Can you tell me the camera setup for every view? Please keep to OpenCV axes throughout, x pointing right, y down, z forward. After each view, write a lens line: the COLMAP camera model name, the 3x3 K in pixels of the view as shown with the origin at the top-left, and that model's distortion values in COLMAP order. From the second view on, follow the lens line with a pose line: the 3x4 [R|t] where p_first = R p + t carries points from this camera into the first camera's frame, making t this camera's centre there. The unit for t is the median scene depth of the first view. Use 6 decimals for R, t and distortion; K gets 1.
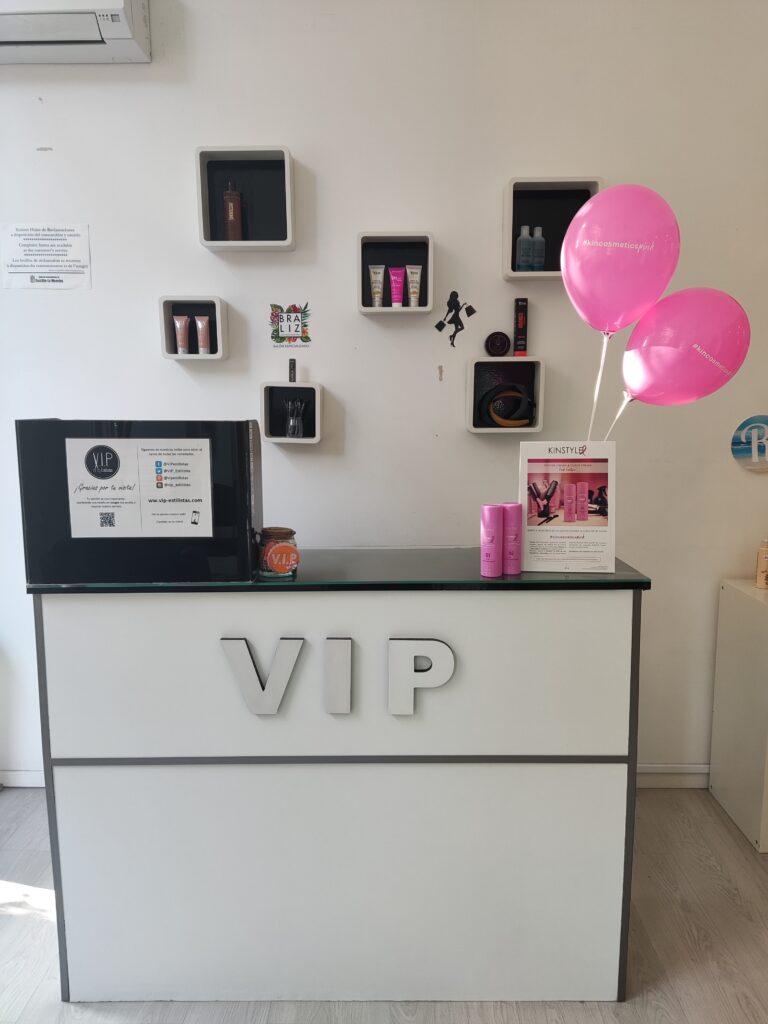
lens RADIAL K [[733.8, 0, 378.5], [0, 733.8, 514.4], [0, 0, 1]] dist [0.013300, -0.005266]
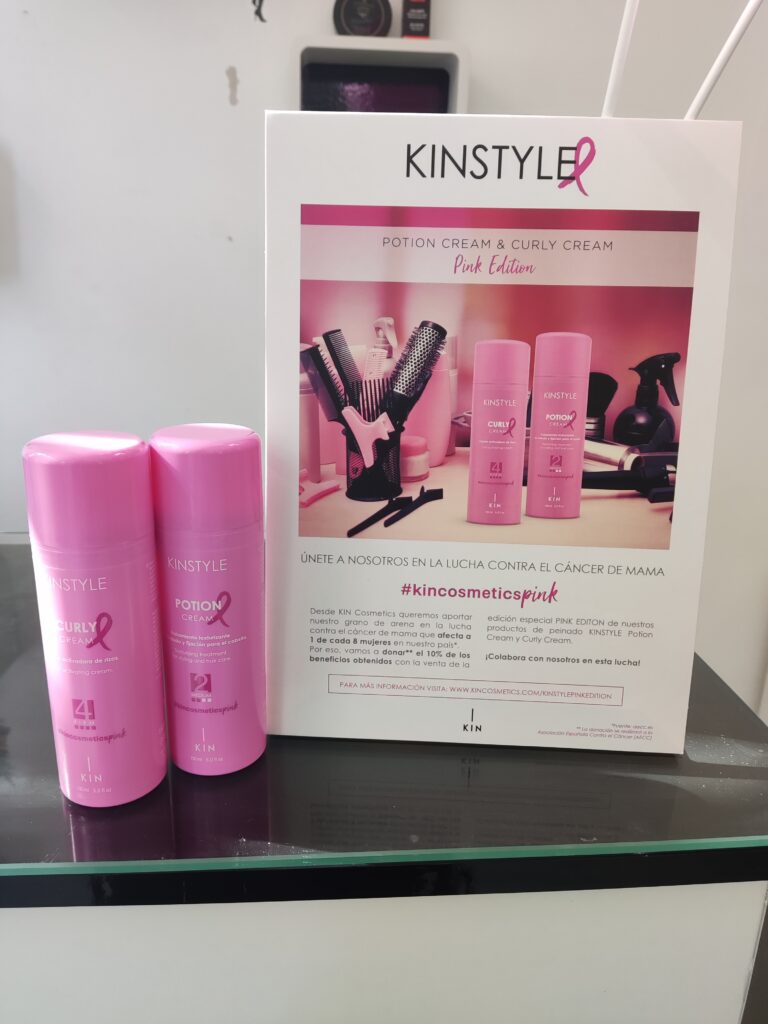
lens RADIAL K [[733.8, 0, 389.1], [0, 733.8, 520.5], [0, 0, 1]] dist [0.013300, -0.005266]
pose [[0.996055, 0.004032, 0.088643, 0.211205], [-0.019397, 0.984701, 0.173172, -0.026798], [-0.086589, -0.174209, 0.980894, 0.794208]]
